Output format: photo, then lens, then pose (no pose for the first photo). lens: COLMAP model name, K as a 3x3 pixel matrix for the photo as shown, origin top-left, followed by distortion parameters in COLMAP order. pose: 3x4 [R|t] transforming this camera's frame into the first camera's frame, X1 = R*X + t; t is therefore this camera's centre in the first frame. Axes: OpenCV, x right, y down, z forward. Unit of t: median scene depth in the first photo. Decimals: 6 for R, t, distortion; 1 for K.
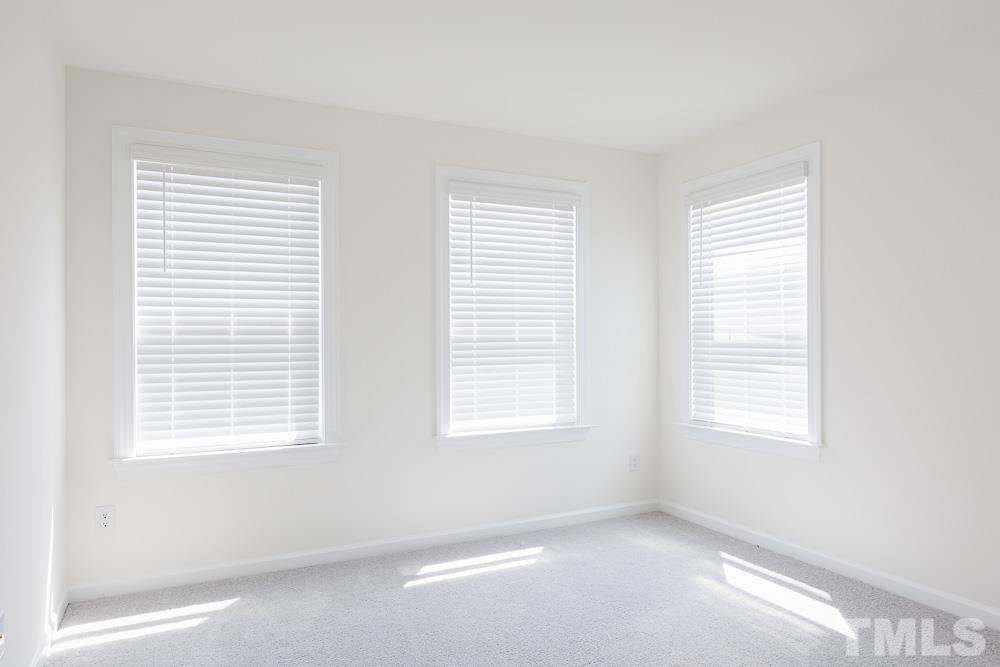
lens RADIAL K [[719.7, 0, 570.3], [0, 719.7, 329.8], [0, 0, 1]] dist [0.041681, 0.001228]
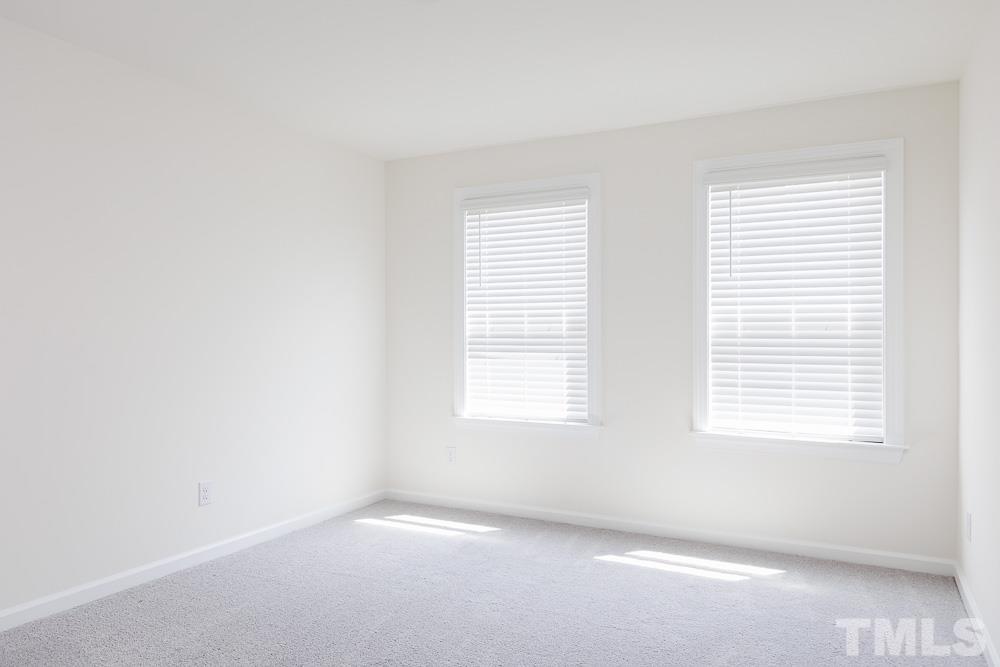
lens RADIAL K [[683.7, 0, 500.0], [0, 683.7, 333.5], [0, 0, 1]] dist [-0.001824, 0.001296]
pose [[0.546838, 0.002859, -0.837233, 0.425013], [0.007401, 0.999939, 0.008248, 0.000782], [0.837206, -0.010707, 0.546784, 0.234645]]
